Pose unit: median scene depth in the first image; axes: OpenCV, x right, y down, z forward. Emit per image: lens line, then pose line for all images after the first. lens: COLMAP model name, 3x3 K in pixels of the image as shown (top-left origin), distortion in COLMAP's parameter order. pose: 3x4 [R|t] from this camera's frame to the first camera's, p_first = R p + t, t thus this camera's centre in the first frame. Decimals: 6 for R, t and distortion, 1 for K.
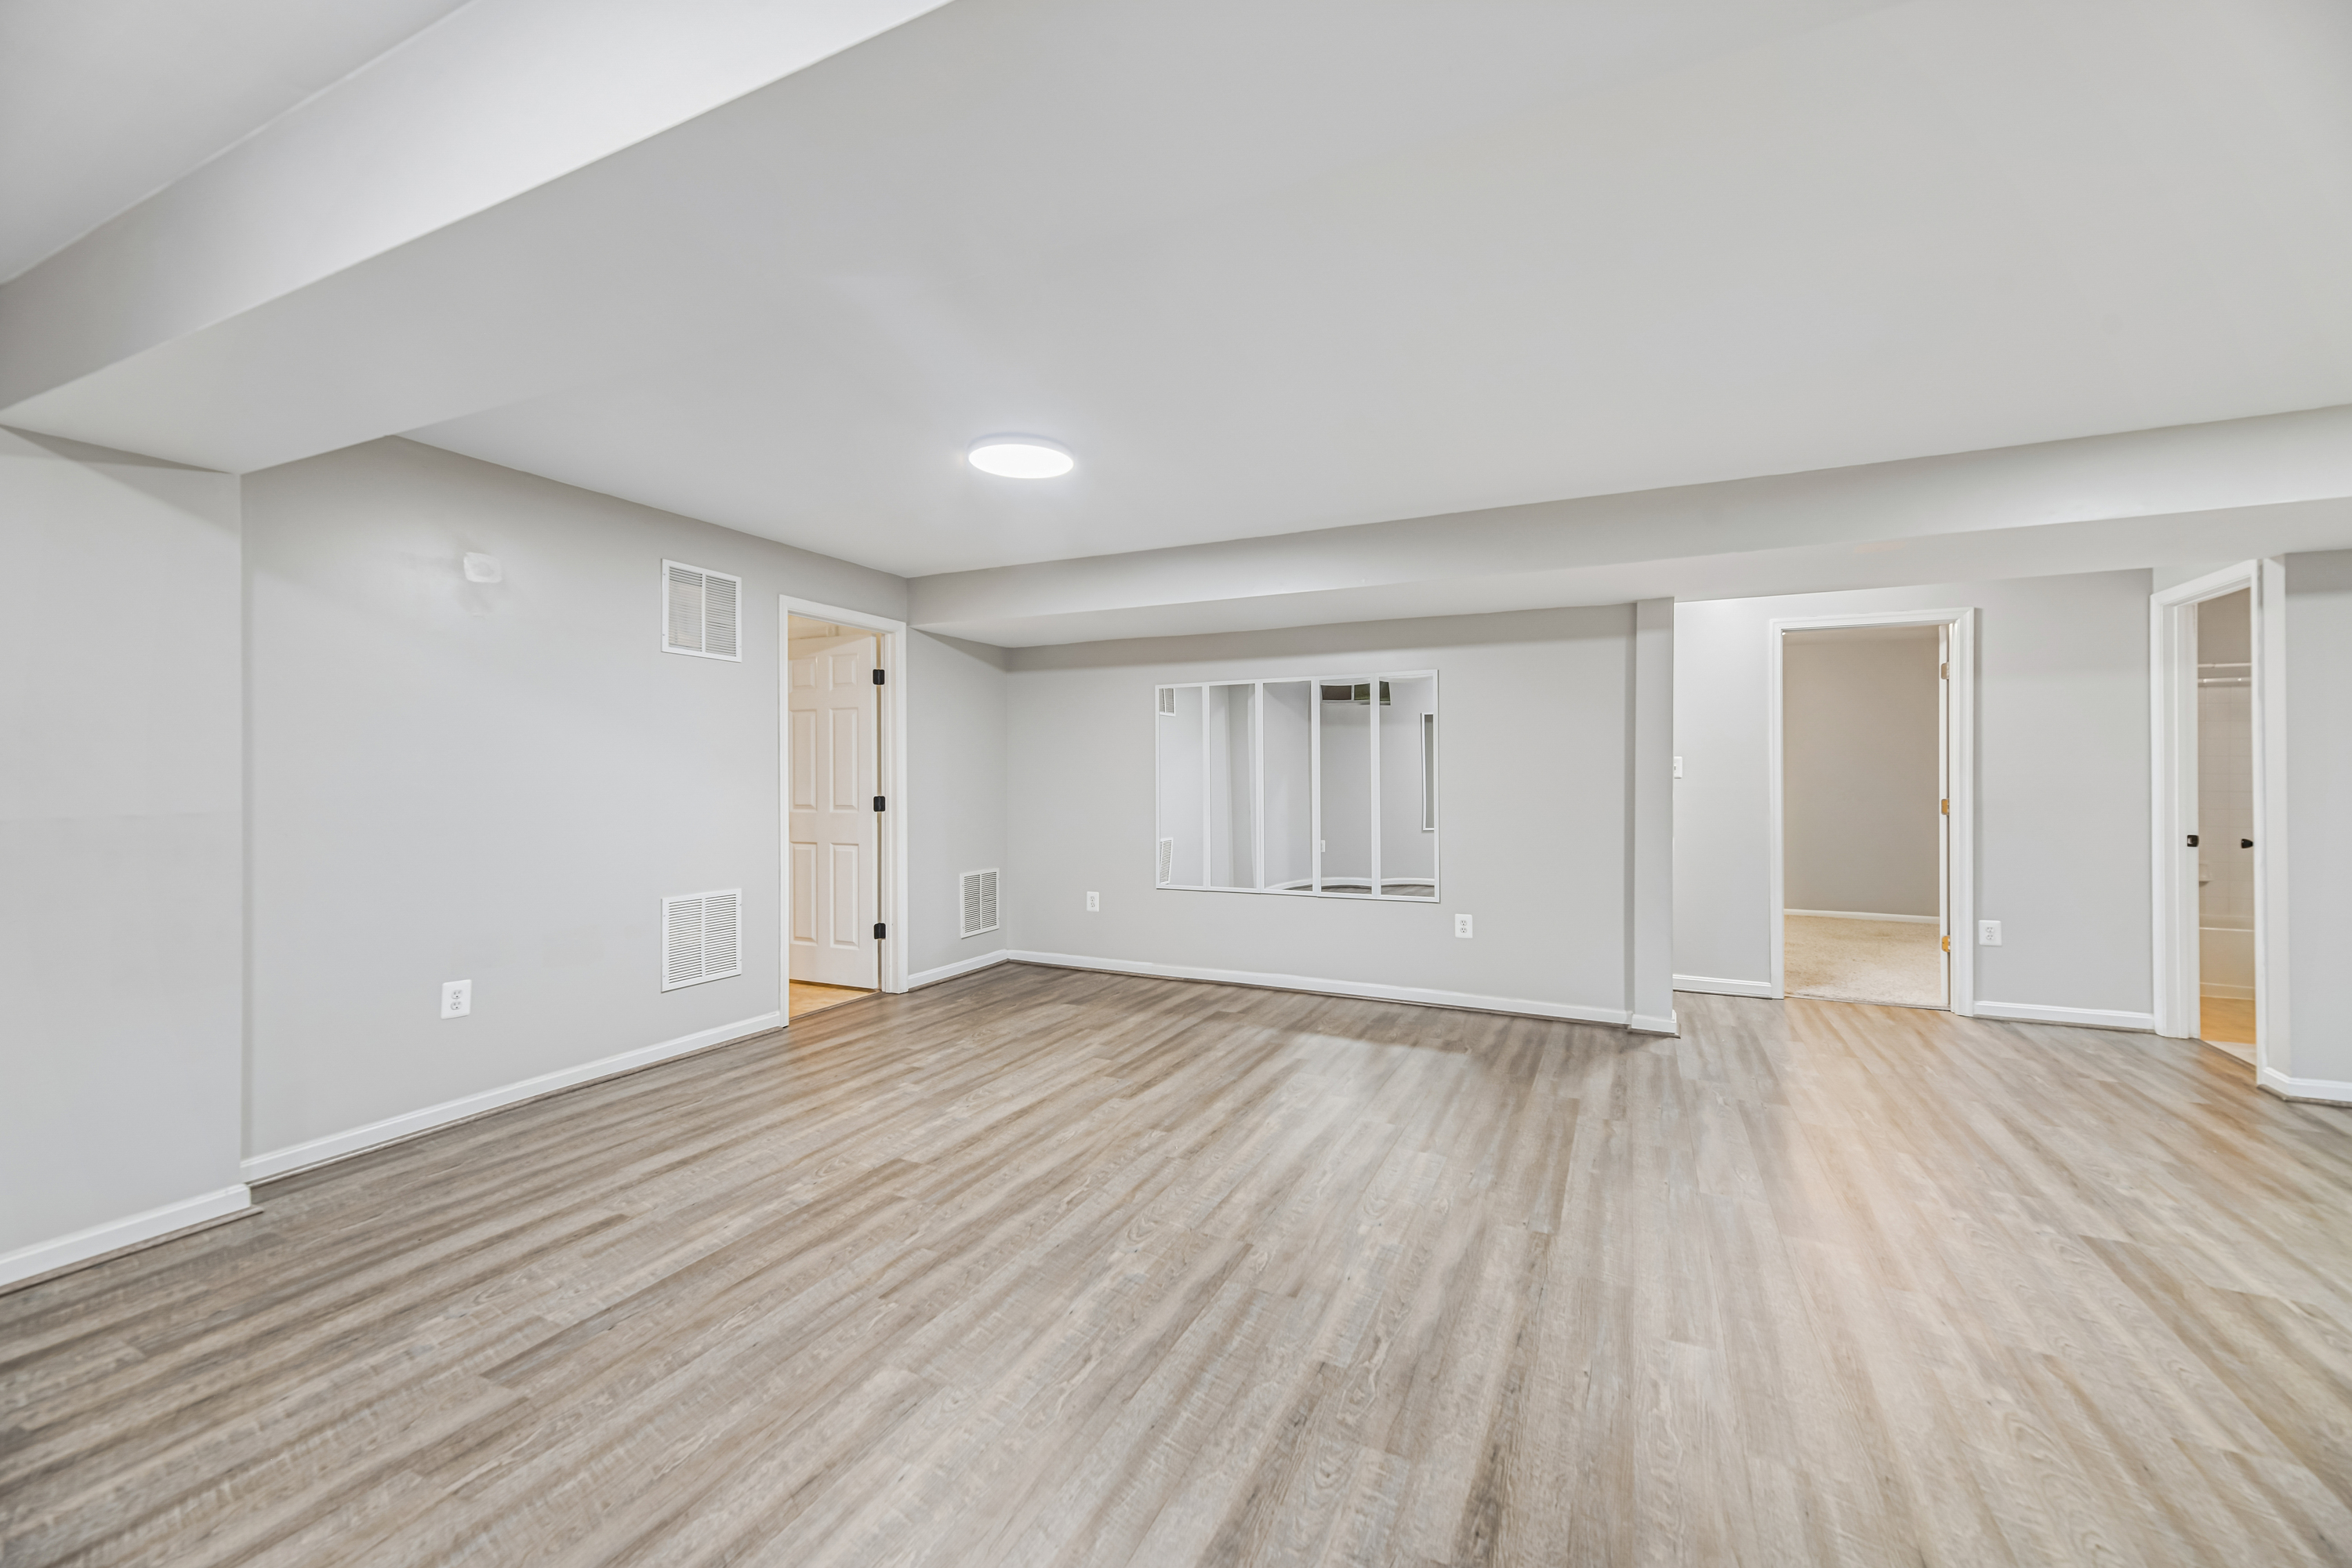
lens RADIAL K [[942.1, 0, 1182.6], [0, 942.1, 780.1], [0, 0, 1]] dist [0.020350, -0.003656]
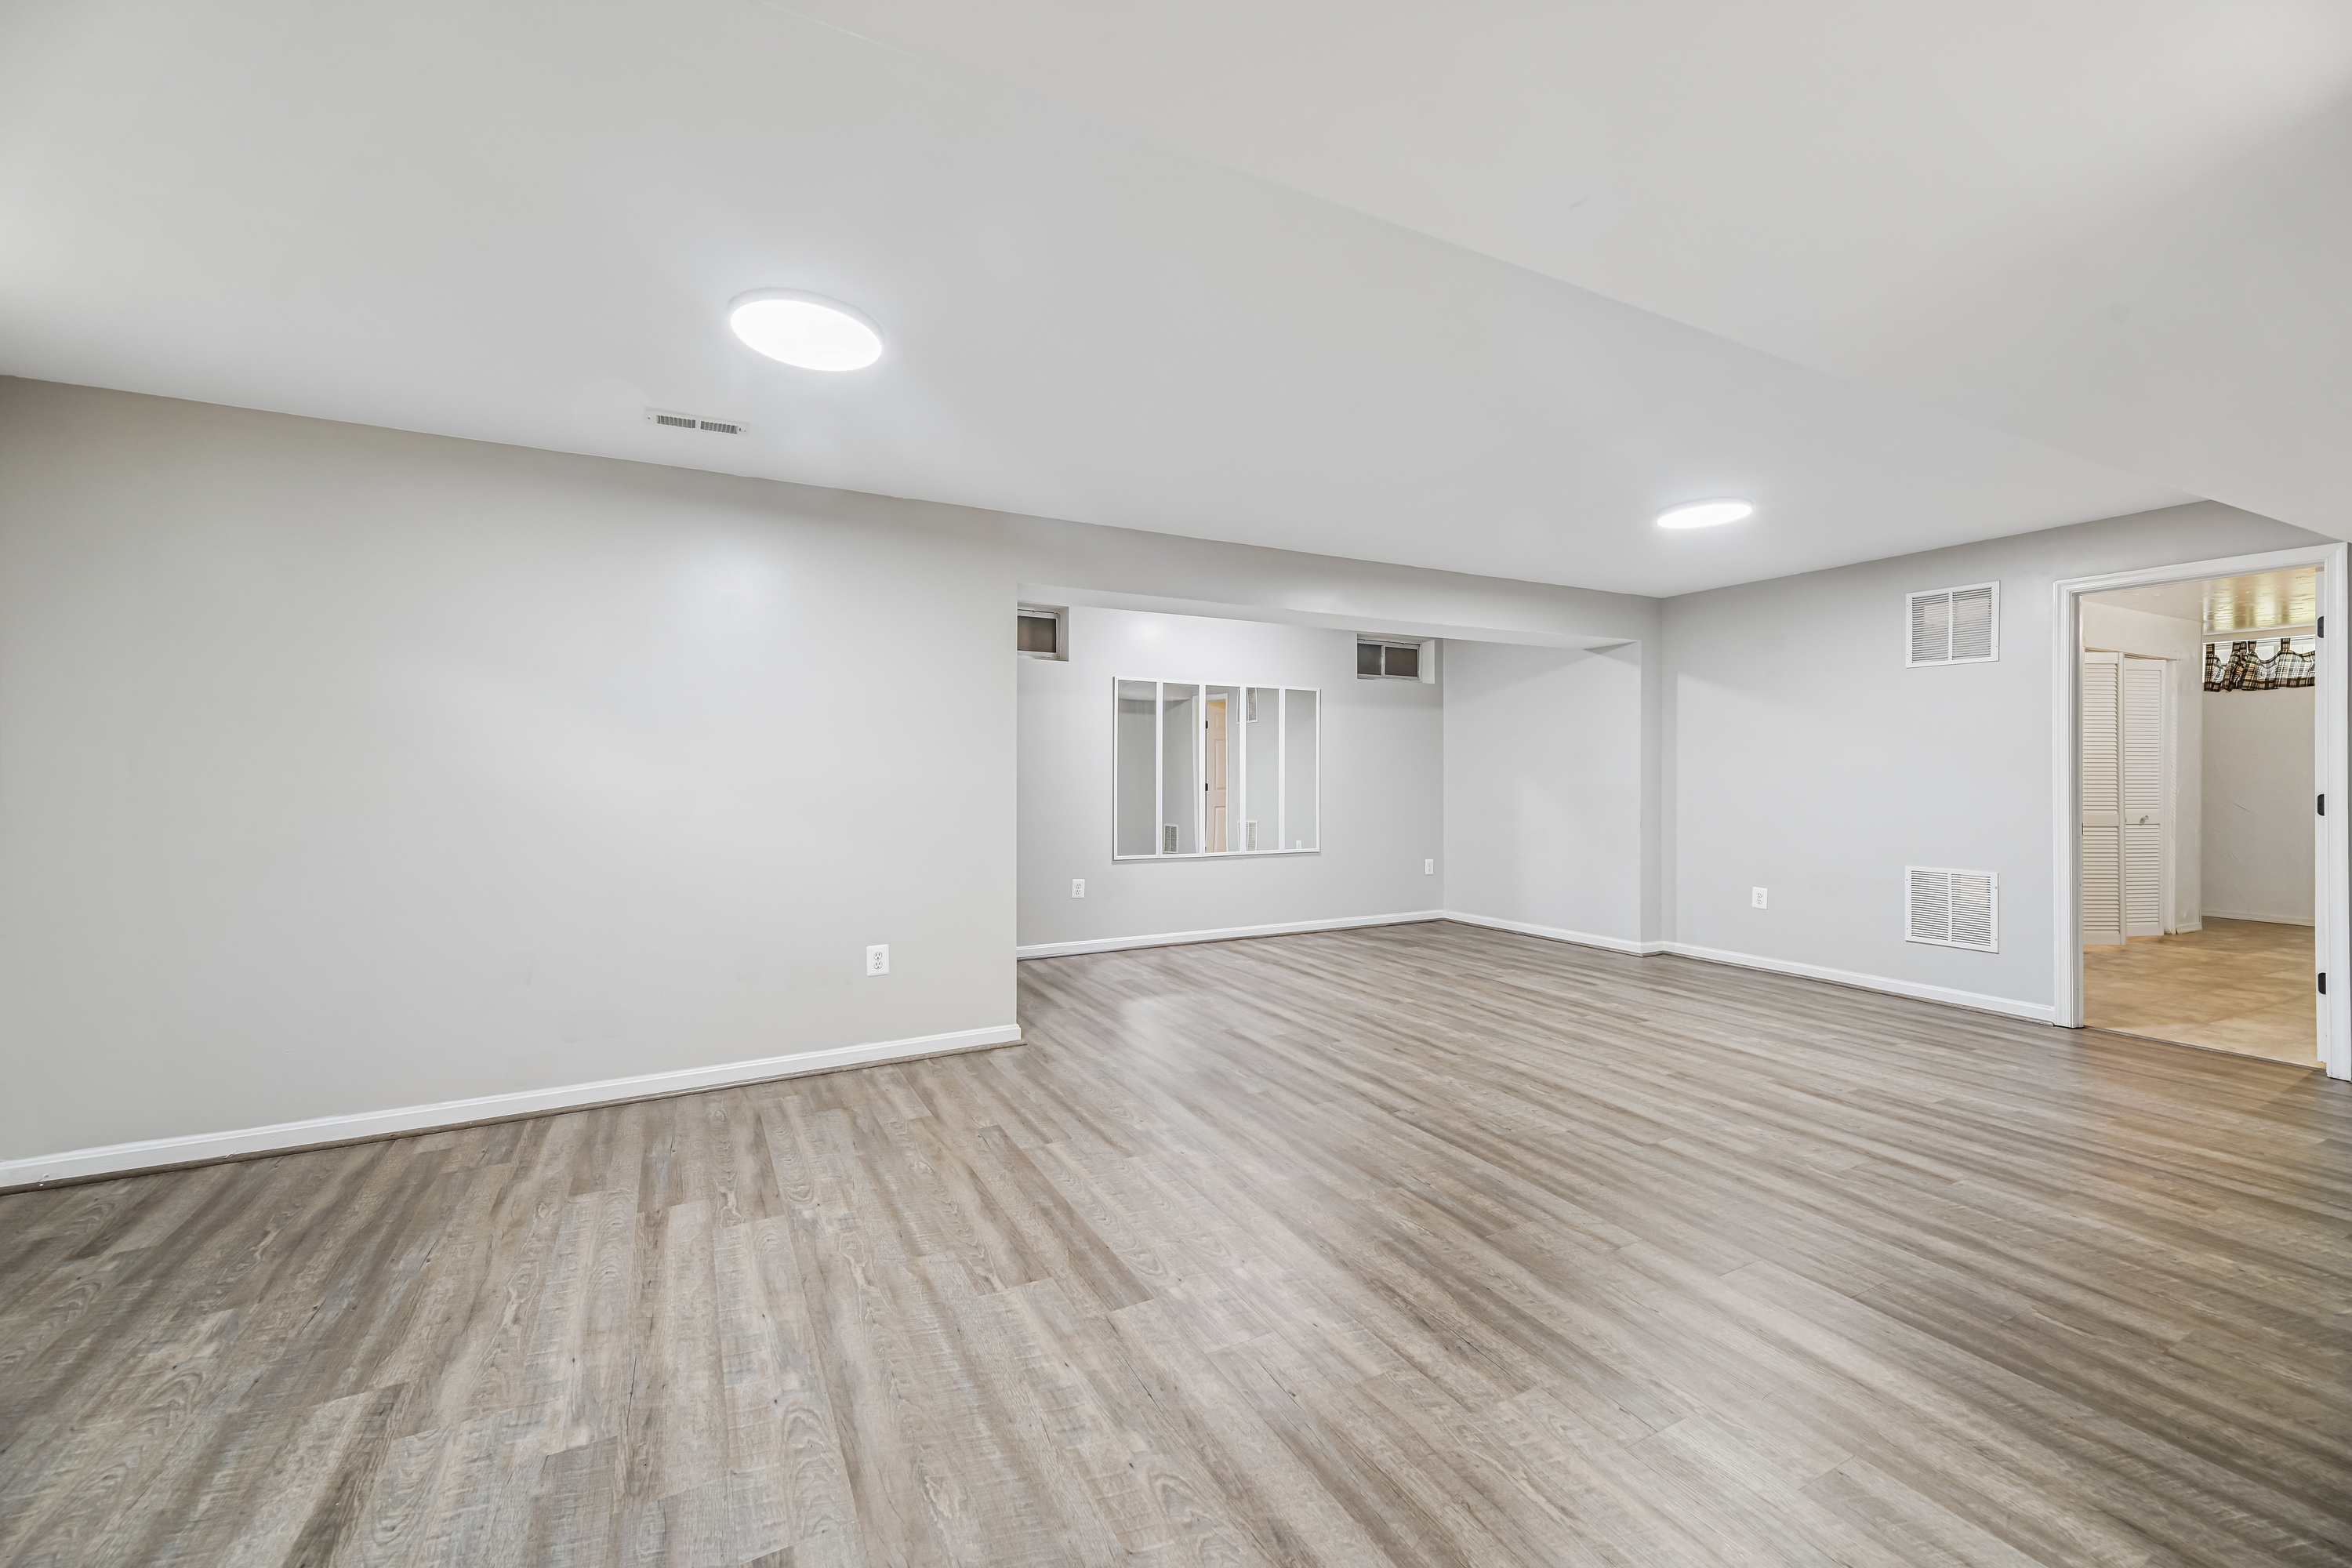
lens RADIAL K [[942.1, 0, 1182.6], [0, 942.1, 780.1], [0, 0, 1]] dist [0.020350, -0.003656]
pose [[-0.594395, 0.008604, -0.804127, 1.102991], [-0.000330, 0.999940, 0.010942, -0.001437], [0.804173, 0.006770, -0.594356, 1.052257]]
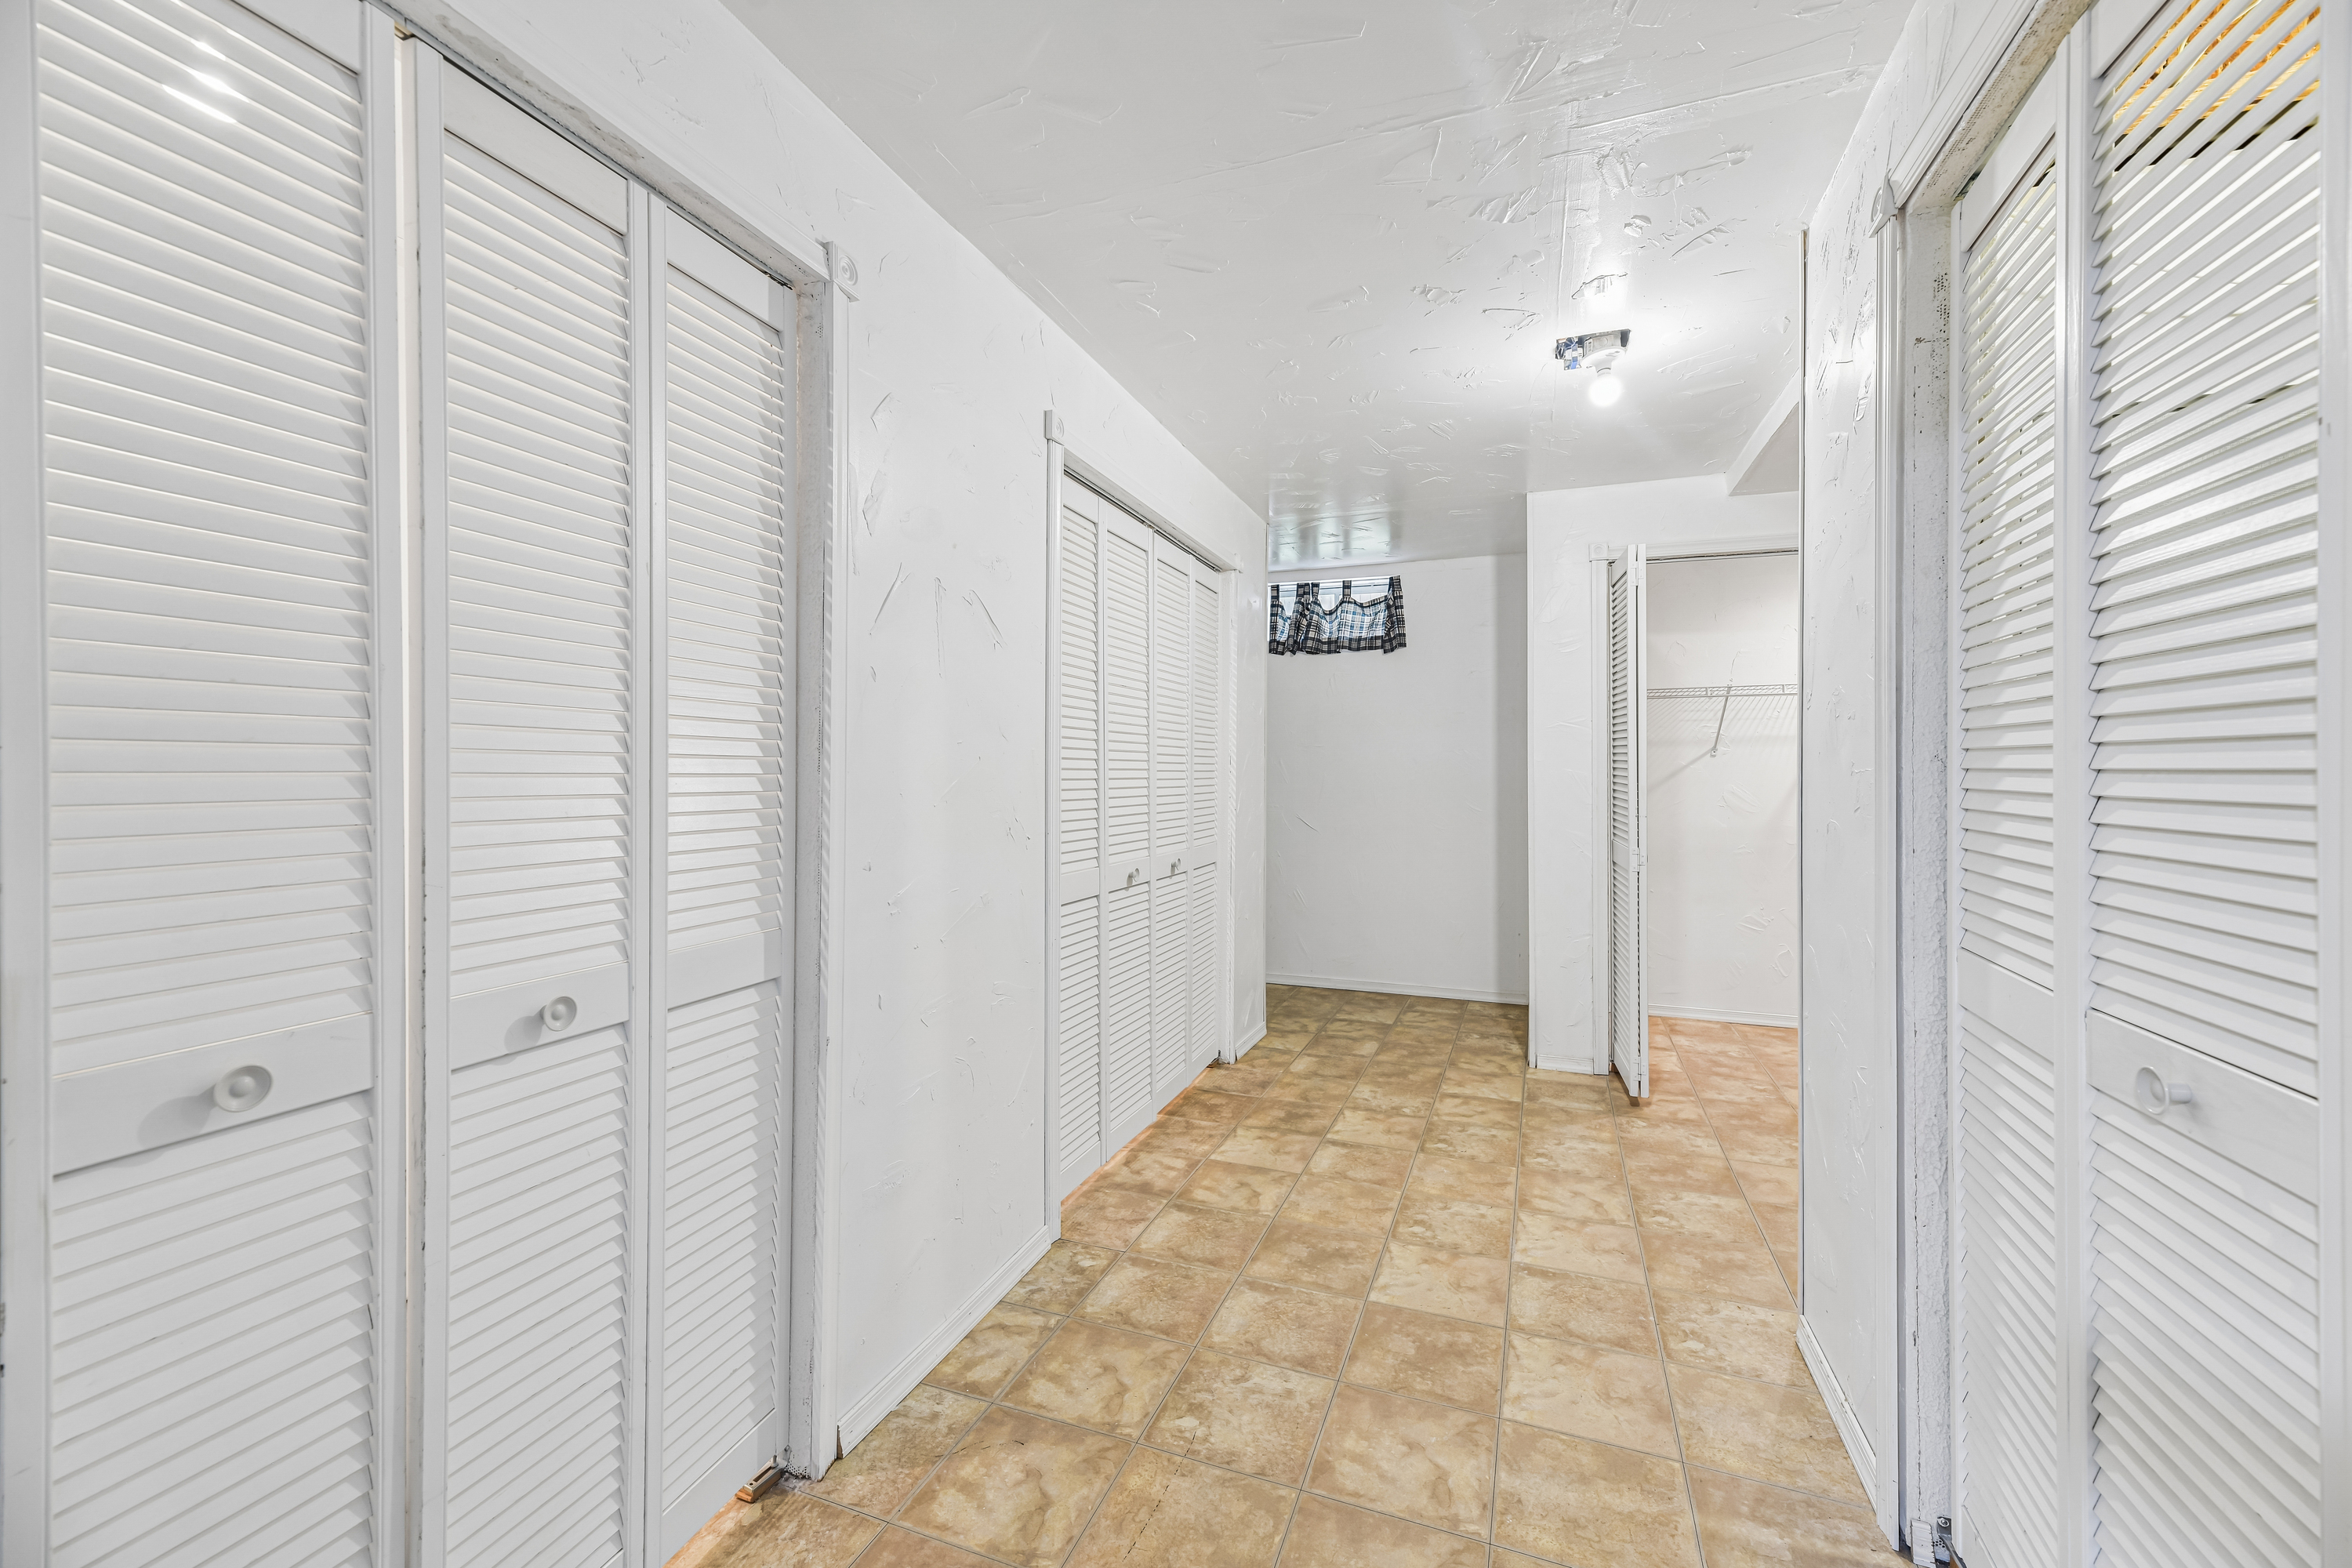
lens RADIAL K [[942.1, 0, 1182.6], [0, 942.1, 780.1], [0, 0, 1]] dist [0.020350, -0.003656]
pose [[0.089111, 0.009909, -0.995972, -0.555411], [-0.003560, 0.999947, 0.009630, 0.002881], [0.996015, 0.002688, 0.089142, 1.352554]]
